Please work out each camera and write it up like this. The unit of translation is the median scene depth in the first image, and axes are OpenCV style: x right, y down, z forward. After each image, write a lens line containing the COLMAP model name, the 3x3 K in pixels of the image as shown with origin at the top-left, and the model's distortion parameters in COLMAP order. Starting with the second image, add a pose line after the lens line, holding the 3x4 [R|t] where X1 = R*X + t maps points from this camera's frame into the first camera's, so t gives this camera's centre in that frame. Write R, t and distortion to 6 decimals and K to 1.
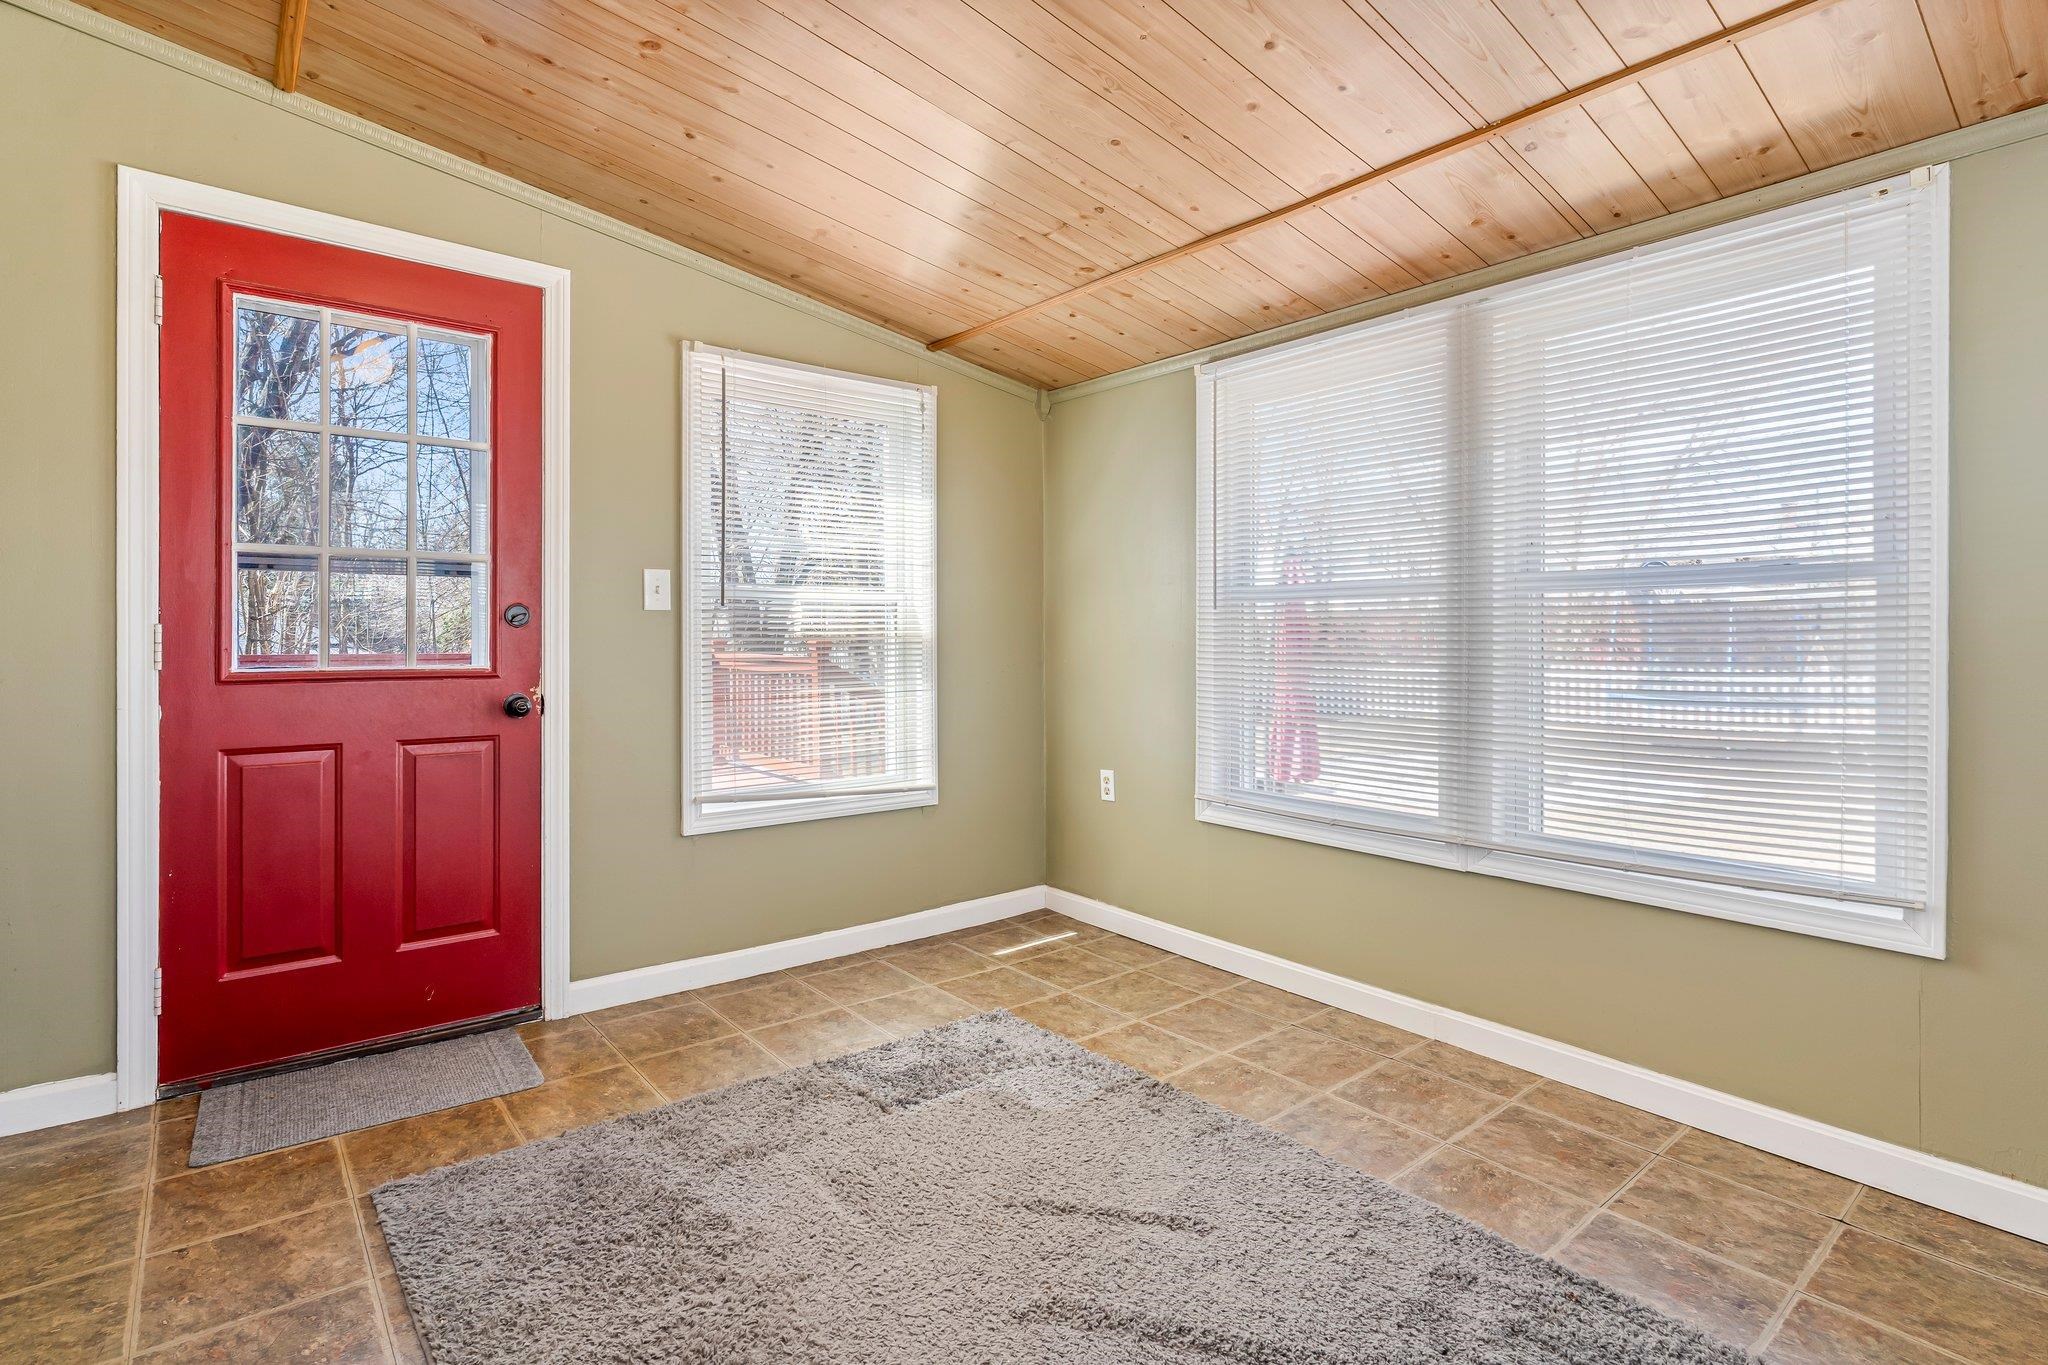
lens RADIAL K [[988.6, 0, 1026.2], [0, 988.6, 634.3], [0, 0, 1]] dist [-0.000078, 0.000397]
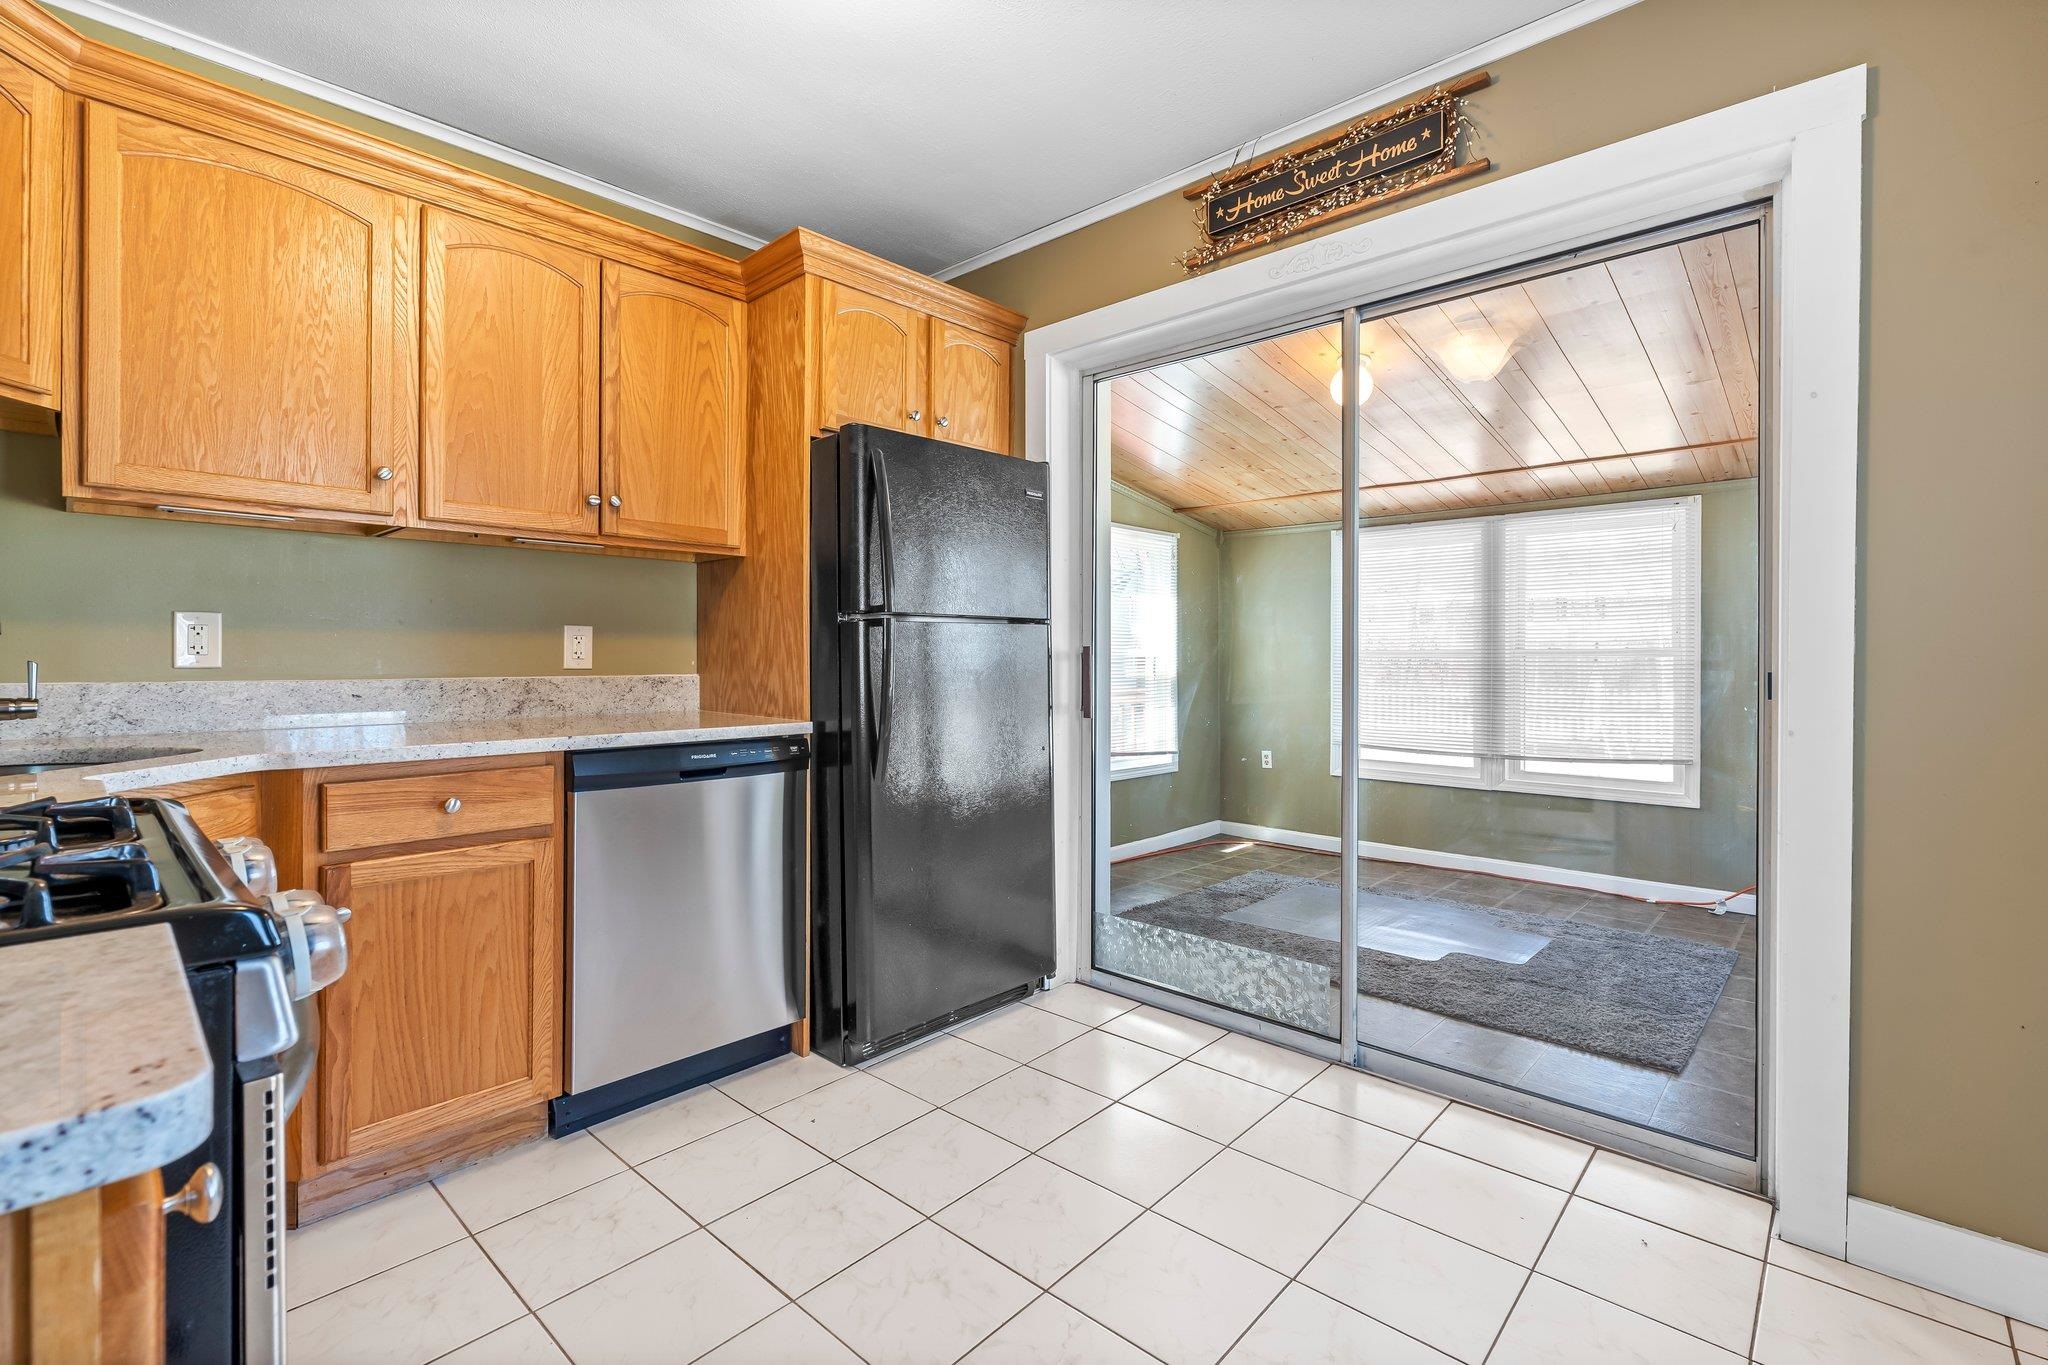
lens RADIAL K [[912.4, 0, 1026.3], [0, 912.4, 649.9], [0, 0, 1]] dist [-0.002166, 0.000609]
pose [[0.990837, 0.002673, 0.135038, -0.757878], [-0.001864, 0.999980, -0.006117, -0.042868], [-0.135052, 0.005809, 0.990822, -0.748432]]
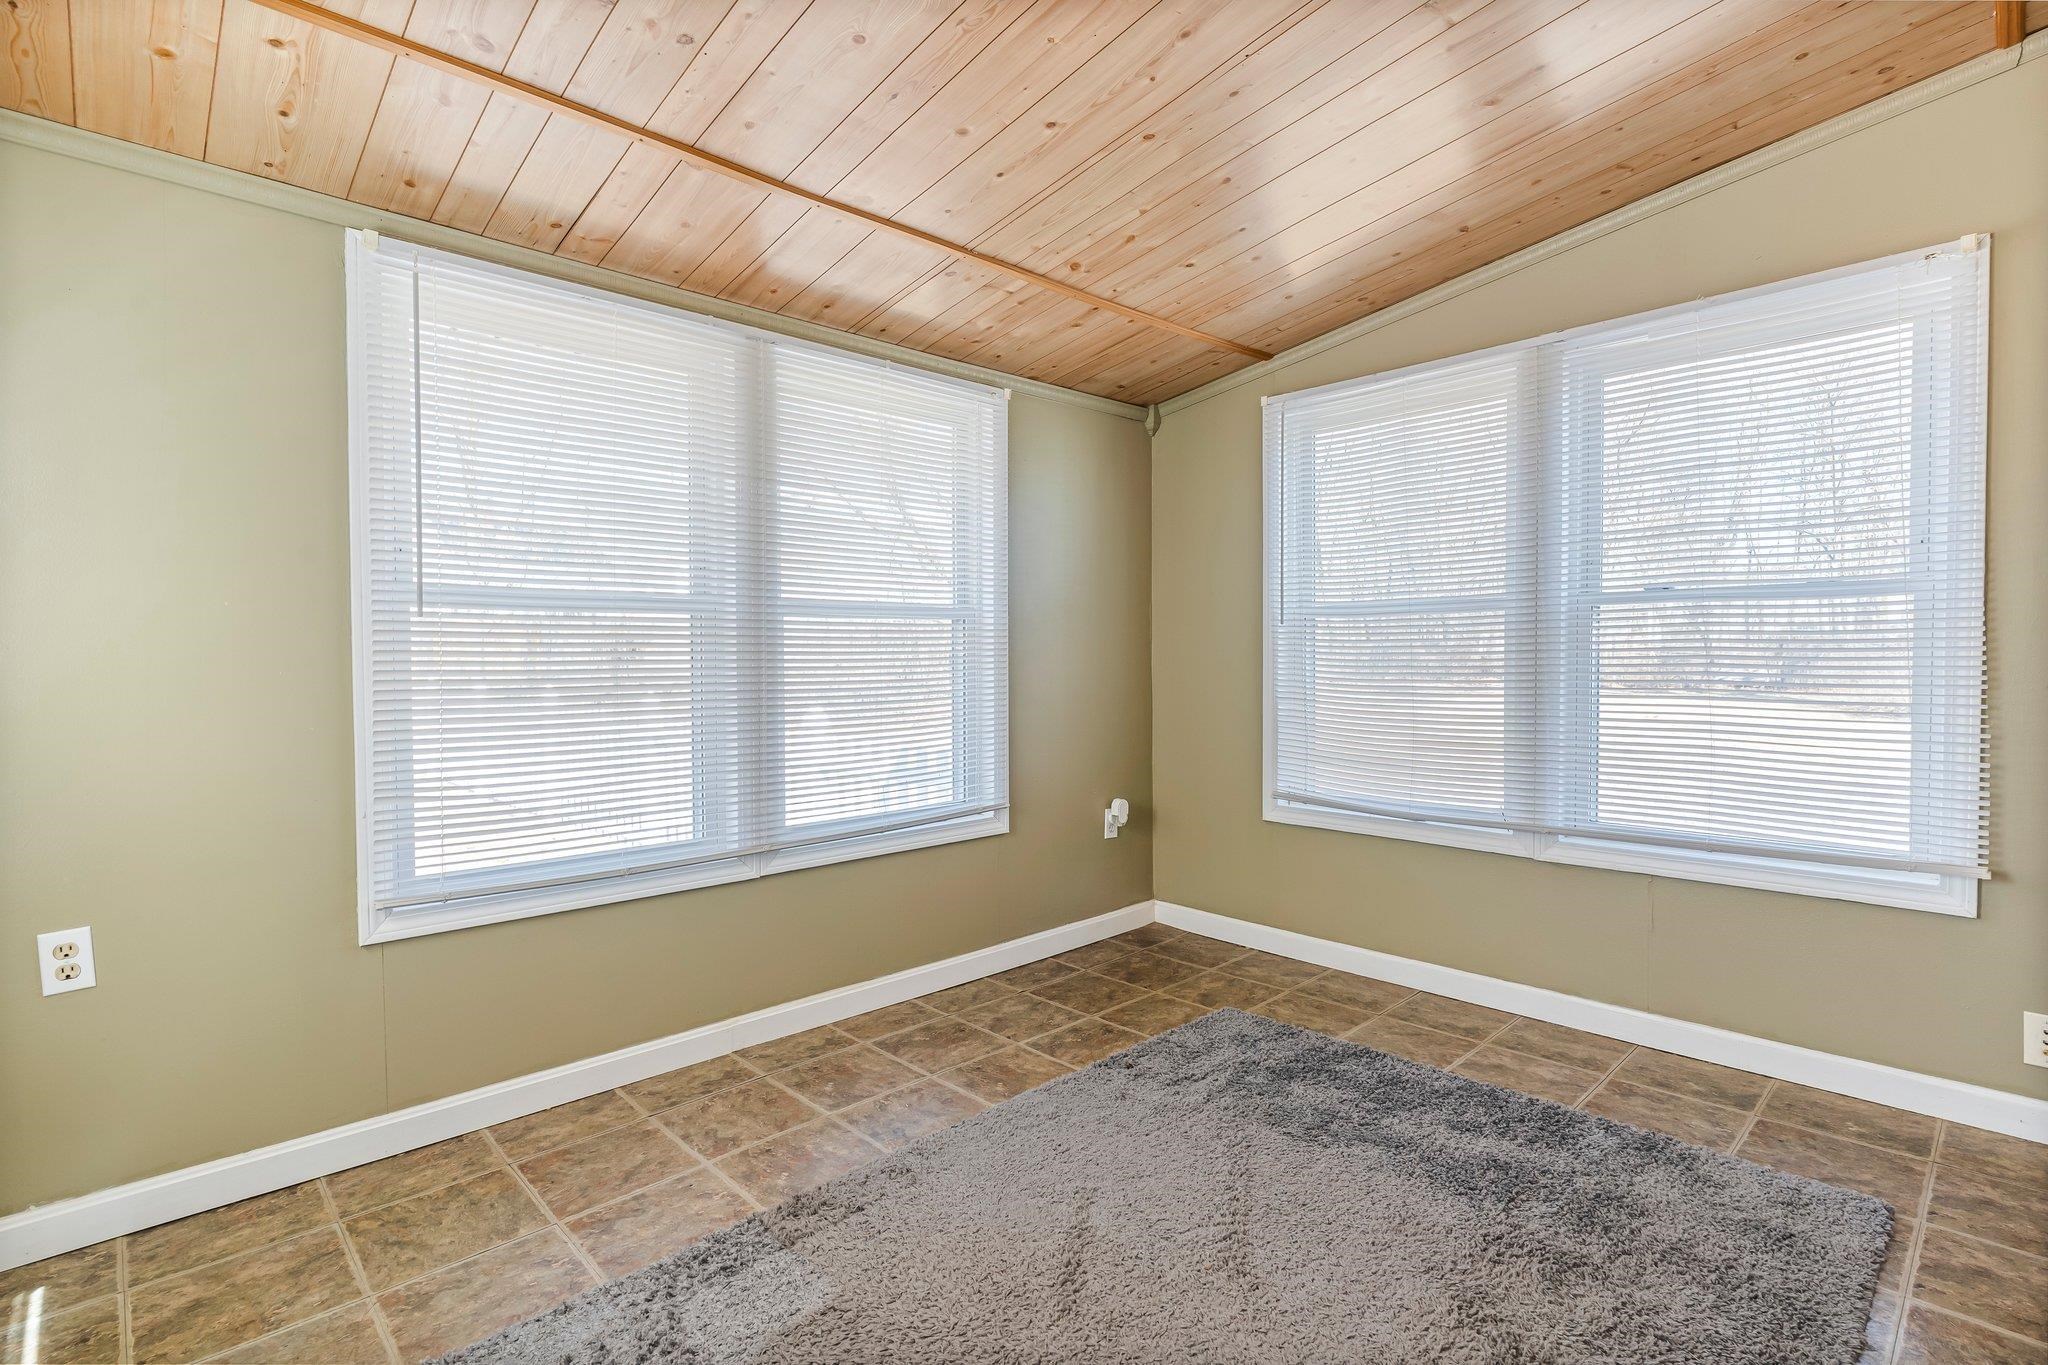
lens RADIAL K [[974.9, 0, 1024.0], [0, 974.9, 682.5], [0, 0, 1]] dist [-0.000281, 0.000125]
pose [[-0.070190, -0.027365, 0.997158, -0.581430], [0.003720, 0.999610, 0.027694, 0.003166], [-0.997527, 0.005653, -0.070060, 0.748660]]
